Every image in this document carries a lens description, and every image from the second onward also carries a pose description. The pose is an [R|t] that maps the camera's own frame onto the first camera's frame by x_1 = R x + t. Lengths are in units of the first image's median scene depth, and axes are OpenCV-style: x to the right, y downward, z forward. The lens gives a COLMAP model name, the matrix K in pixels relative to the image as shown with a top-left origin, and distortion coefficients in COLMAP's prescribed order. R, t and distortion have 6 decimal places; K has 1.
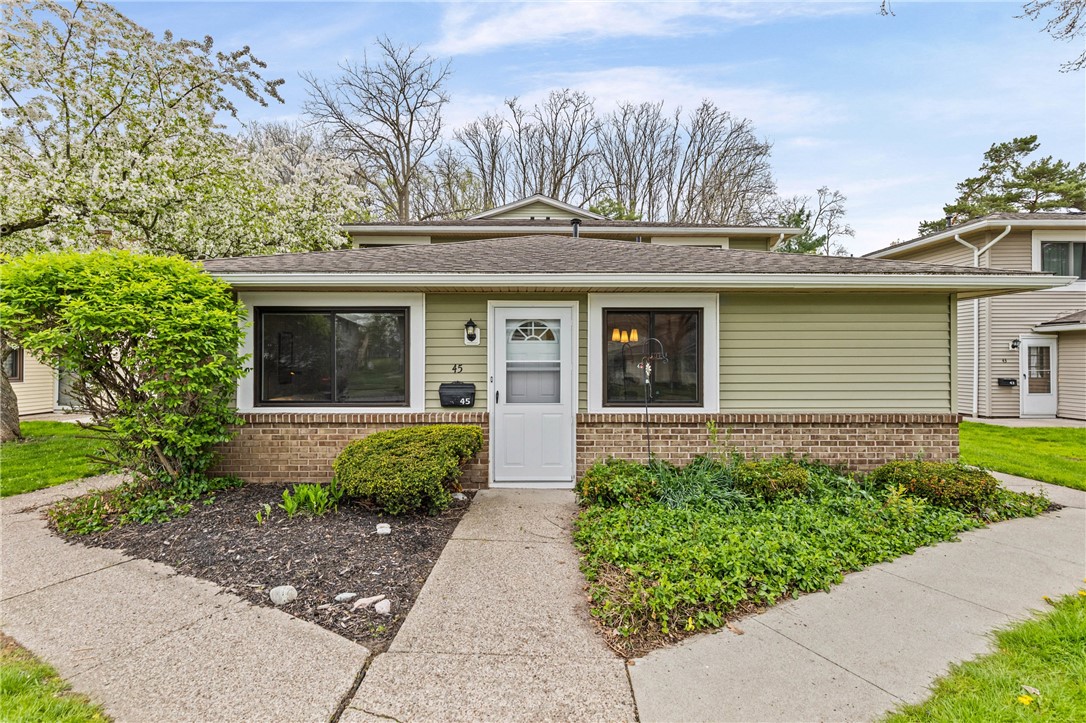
lens RADIAL K [[503.1, 0, 542.4], [0, 503.1, 351.1], [0, 0, 1]] dist [0.008460, -0.001276]
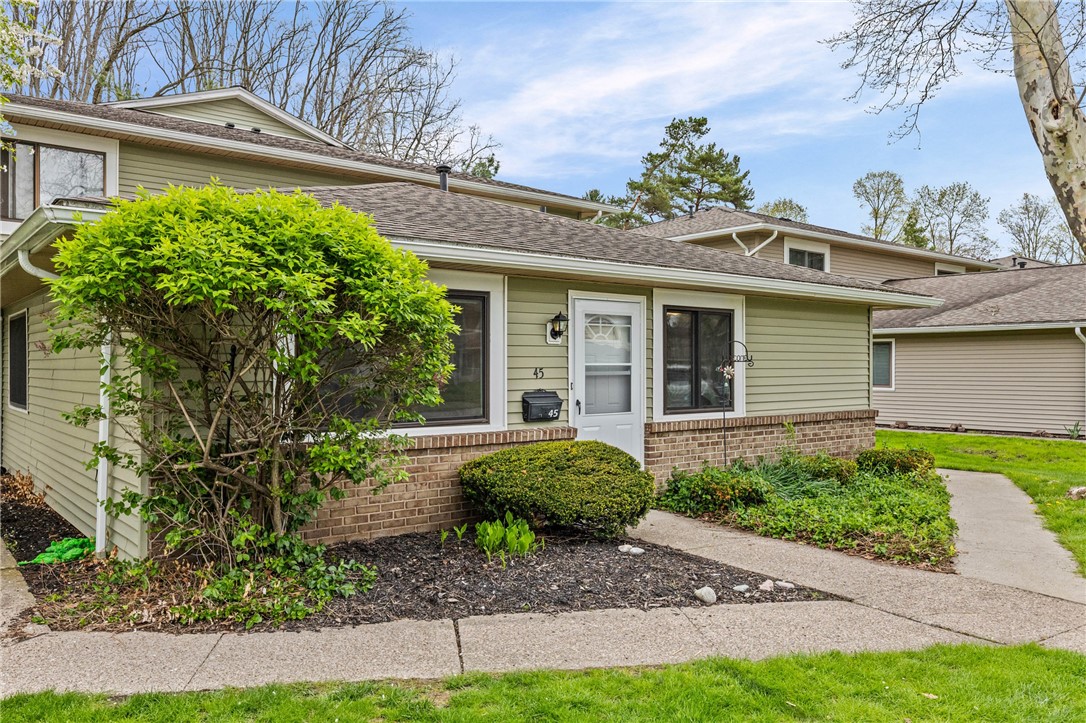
lens RADIAL K [[853.8, 0, 546.4], [0, 853.8, 366.6], [0, 0, 1]] dist [-0.002049, 0.001155]
pose [[0.775407, -0.000748, 0.631461, -1.013713], [-0.010823, 0.999837, 0.014475, 0.004799], [-0.631369, -0.018058, 0.775272, -0.056291]]
